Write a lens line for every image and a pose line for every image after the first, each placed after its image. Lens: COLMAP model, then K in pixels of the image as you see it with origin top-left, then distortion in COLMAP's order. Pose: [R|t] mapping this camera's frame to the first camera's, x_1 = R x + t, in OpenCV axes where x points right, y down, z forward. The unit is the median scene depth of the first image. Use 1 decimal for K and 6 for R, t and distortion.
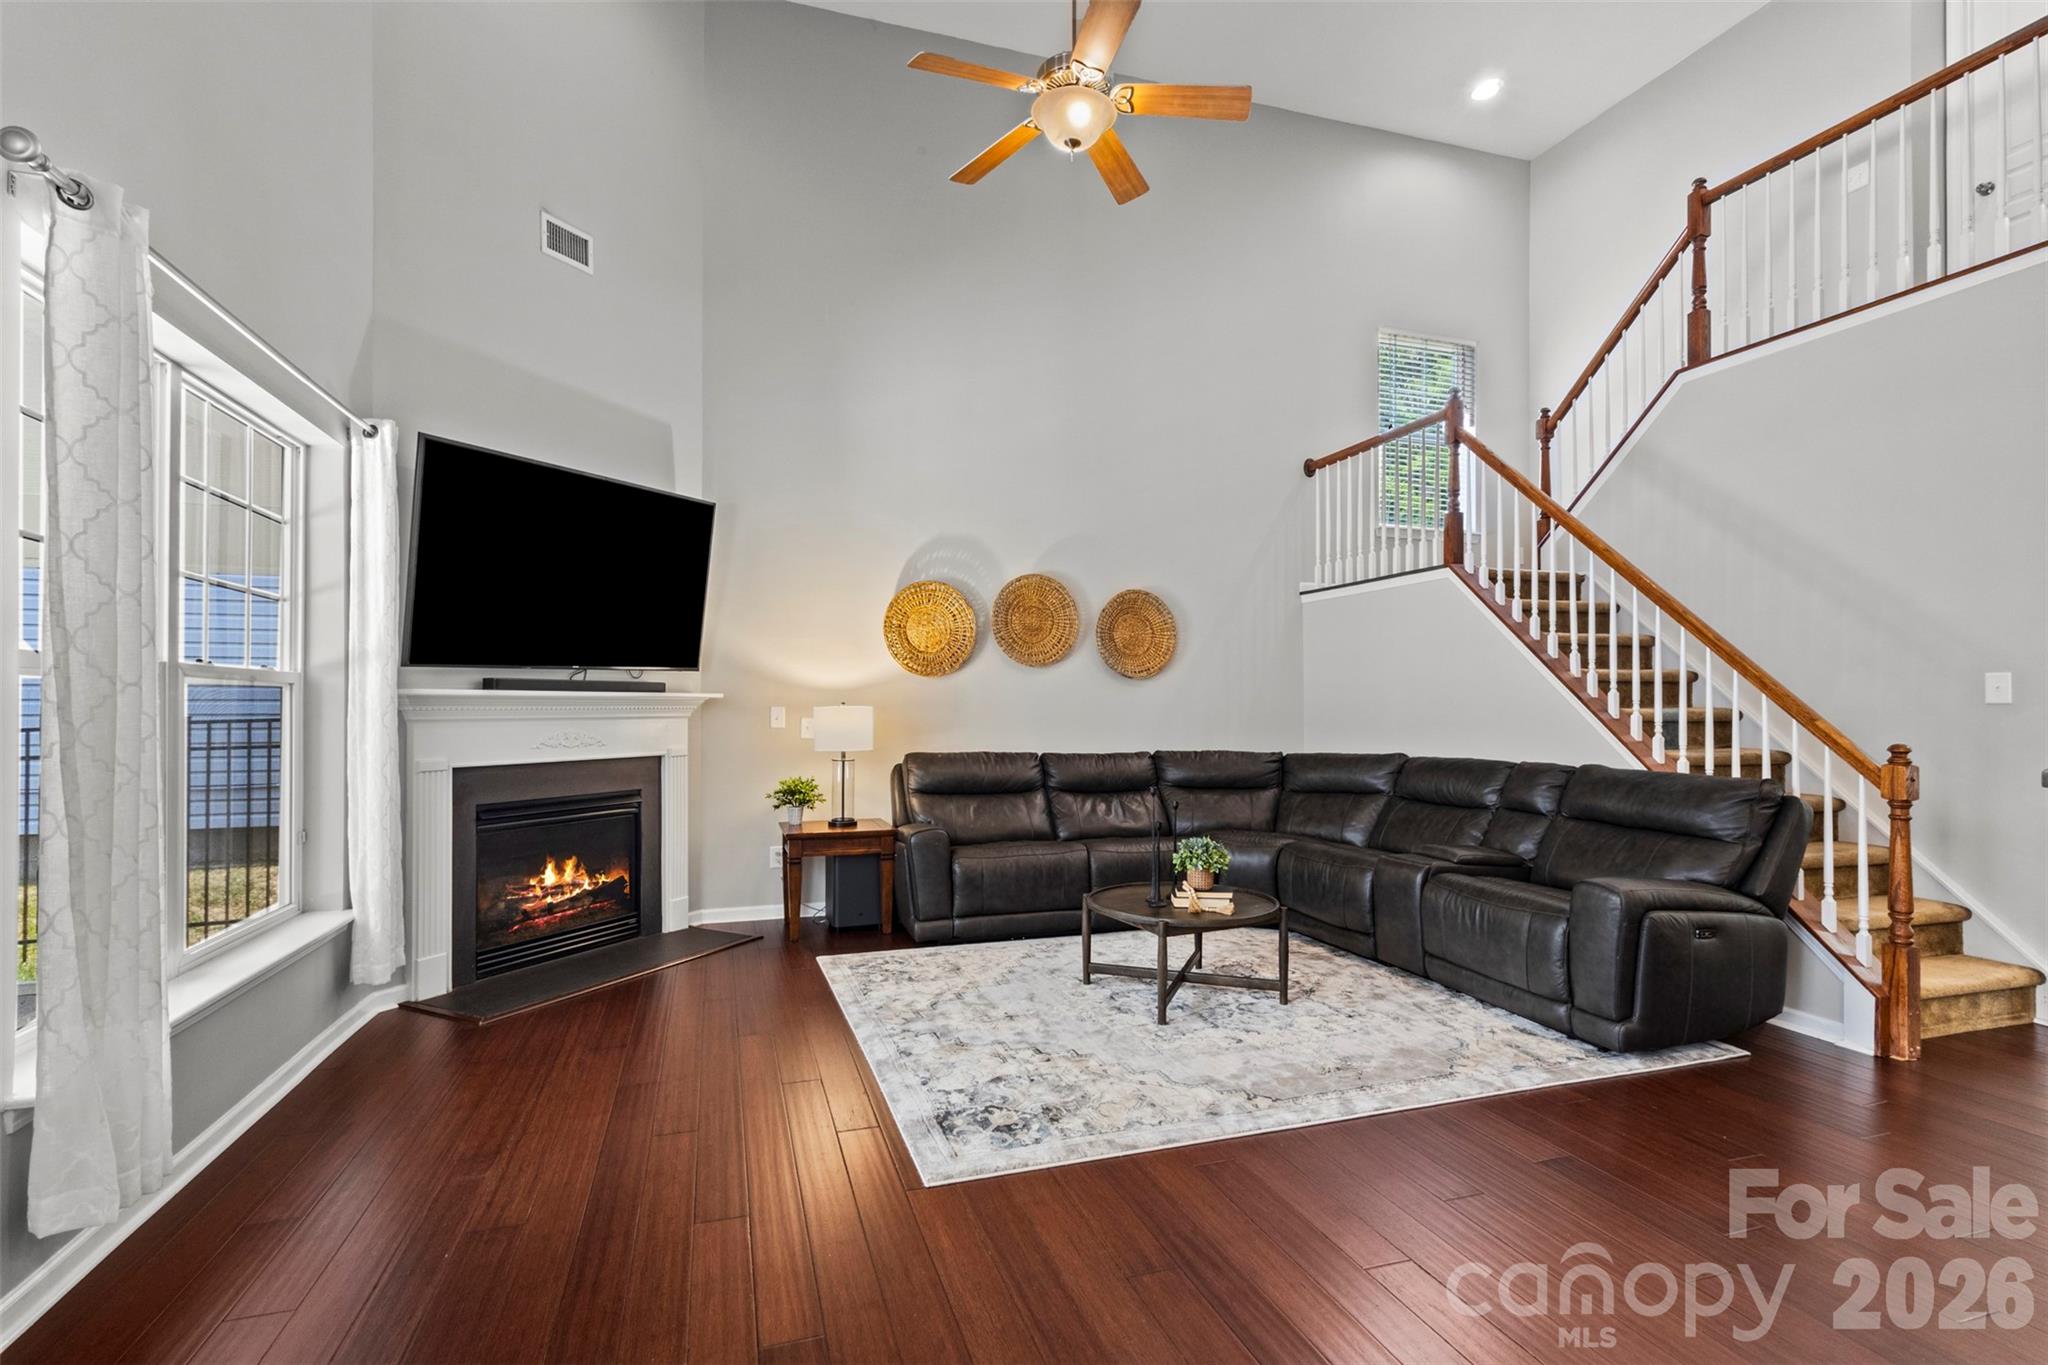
lens RADIAL K [[951.7, 0, 1022.0], [0, 951.7, 695.5], [0, 0, 1]] dist [0.008946, -0.000366]
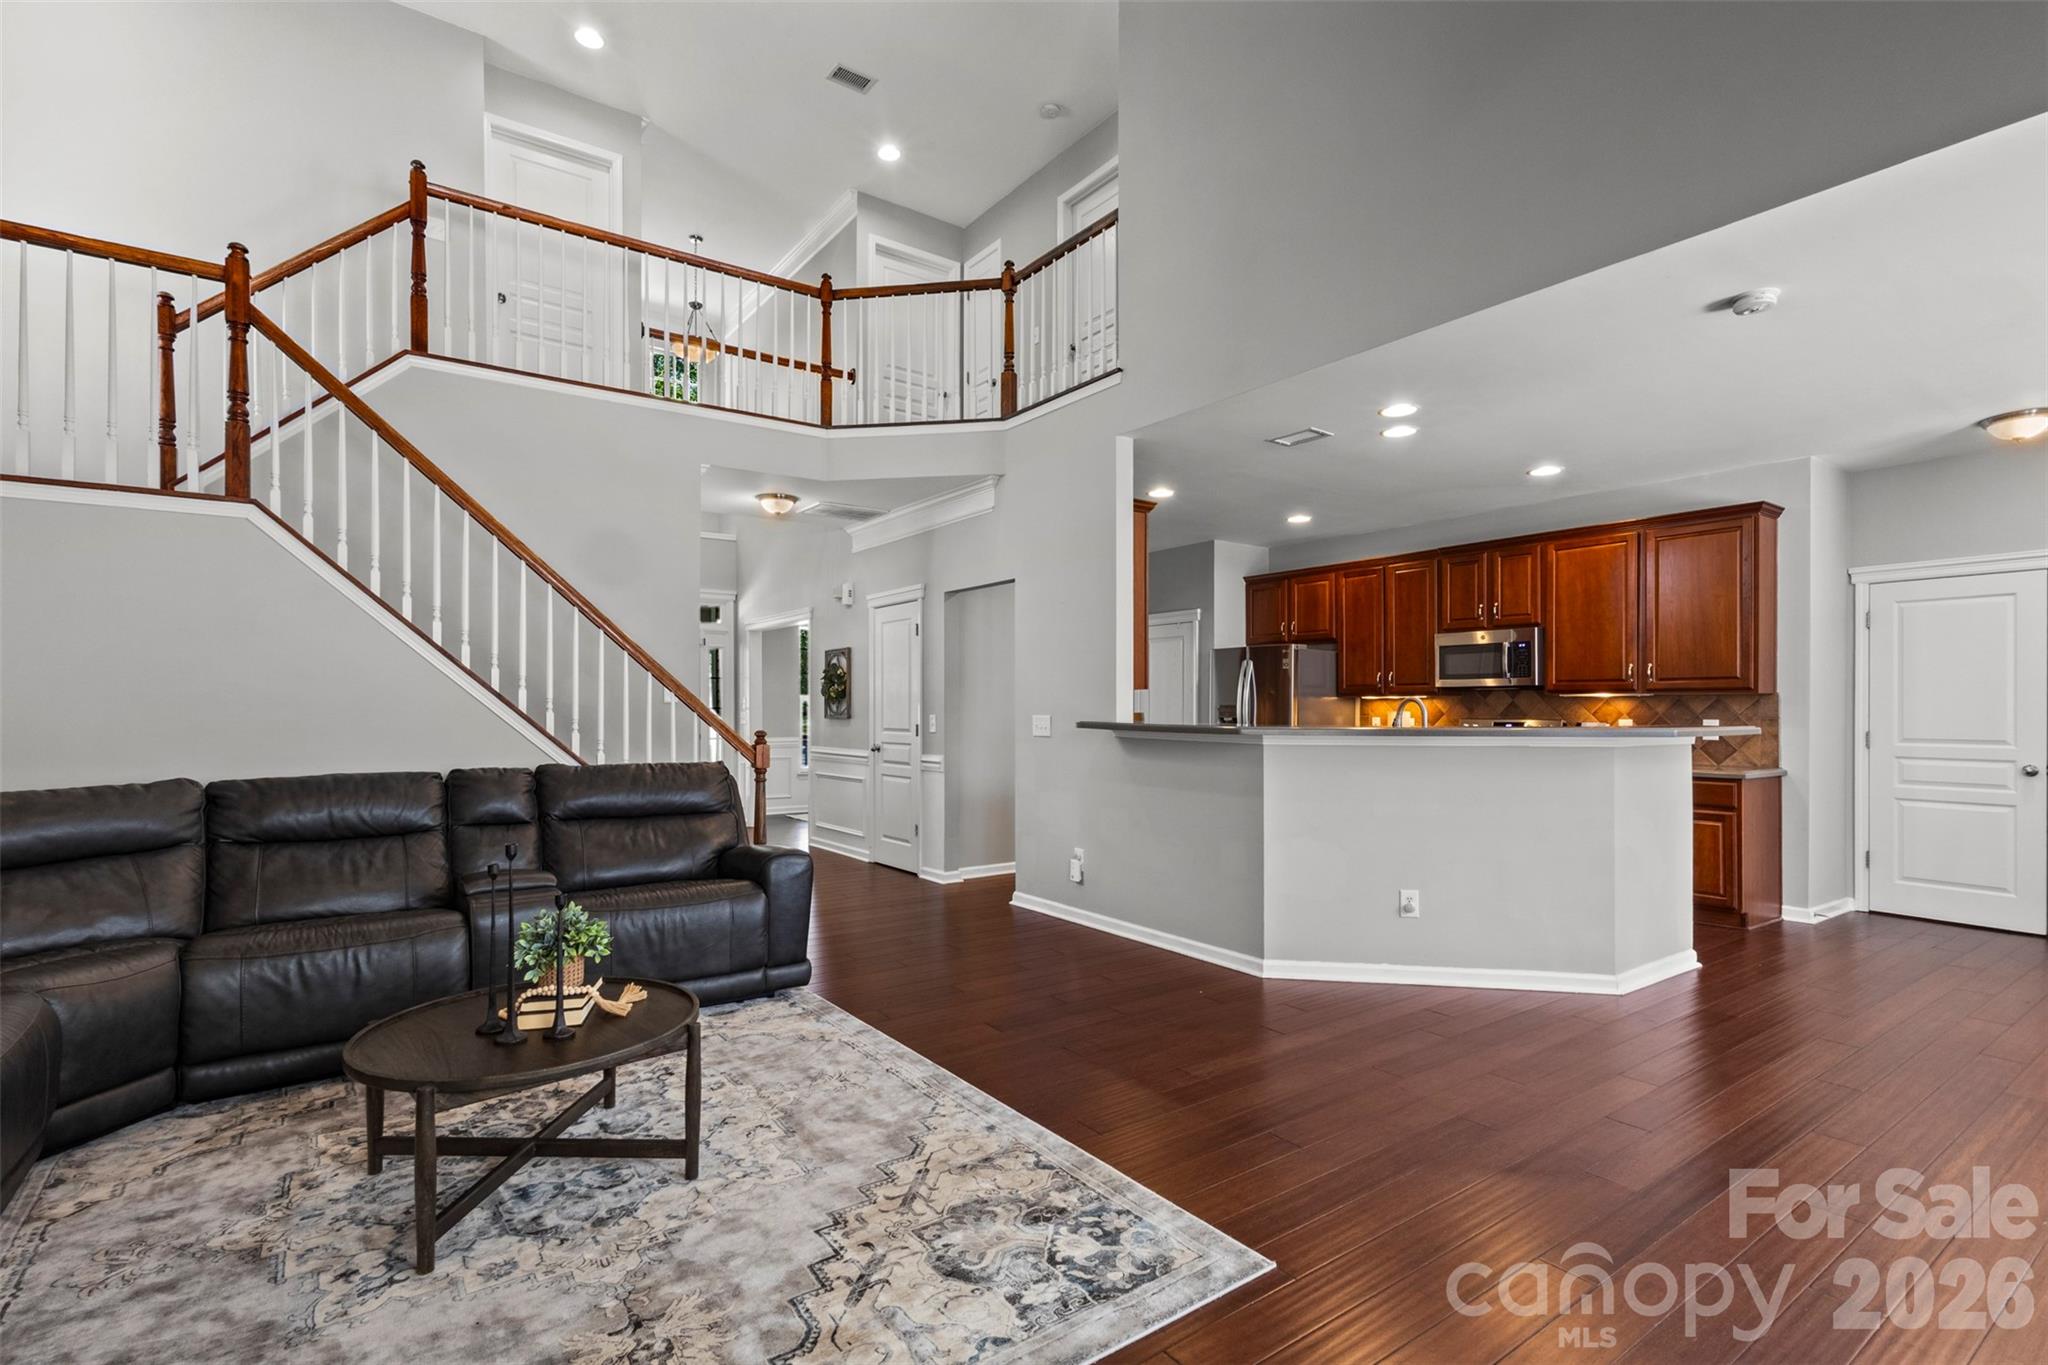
lens RADIAL K [[951.7, 0, 1026.7], [0, 951.7, 701.4], [0, 0, 1]] dist [0.008946, -0.000366]
pose [[-0.297408, 0.004036, 0.954742, -0.503468], [-0.011051, 0.999910, -0.007669, 0.010919], [-0.954686, -0.012832, -0.297337, 0.871177]]
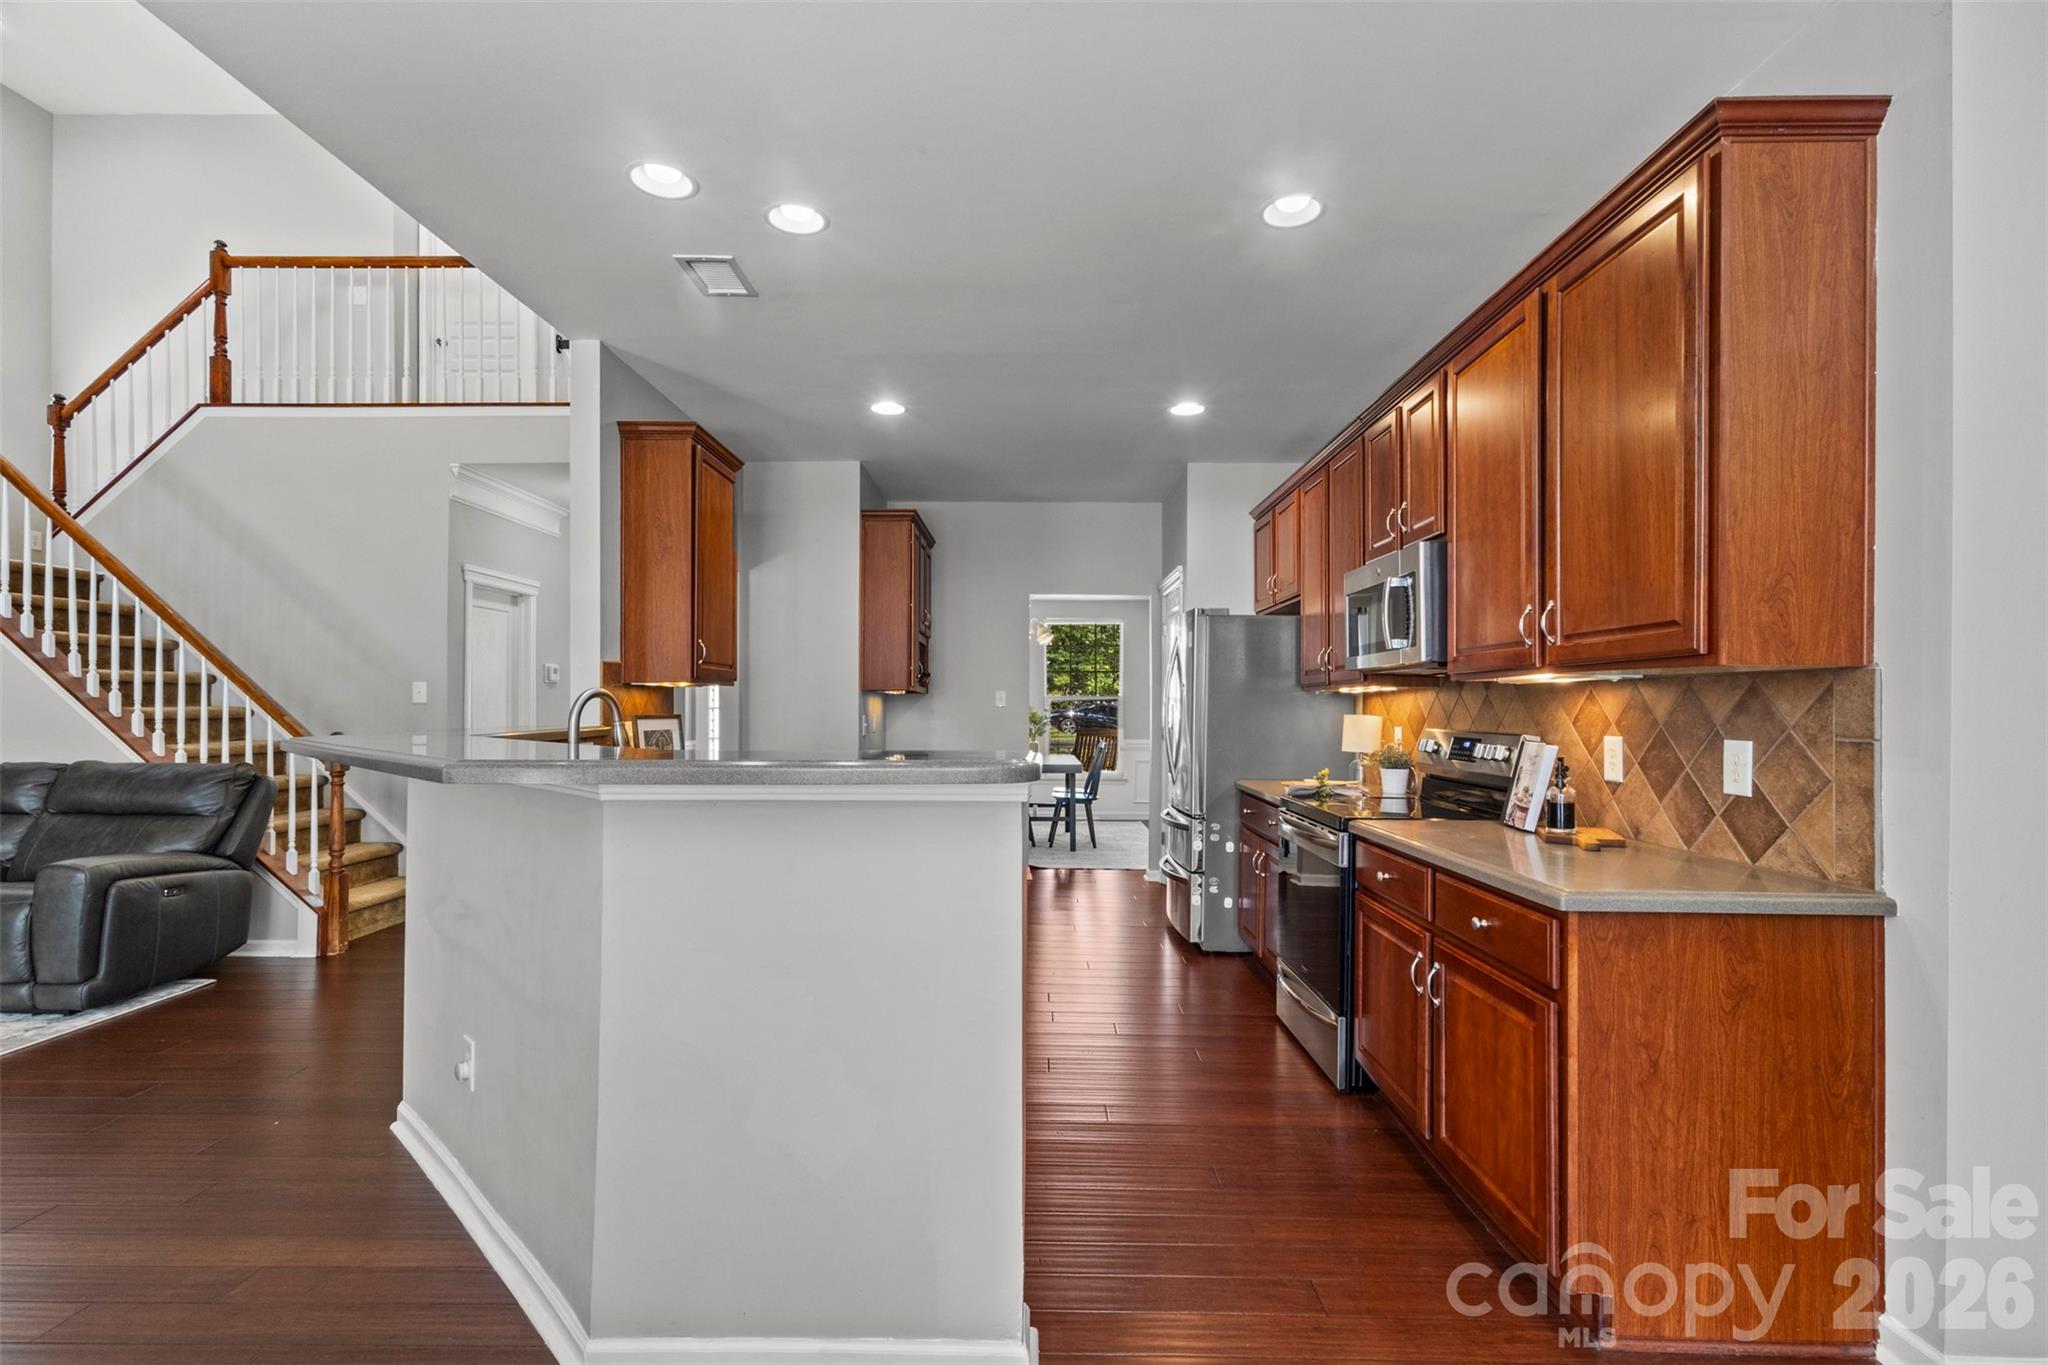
lens RADIAL K [[951.7, 0, 1016.3], [0, 951.7, 702.3], [0, 0, 1]] dist [0.008946, -0.000366]
pose [[0.326305, 0.001943, 0.945263, -0.074020], [-0.008839, 0.999960, 0.000996, -0.002390], [-0.945223, -0.008680, 0.326309, -0.335707]]
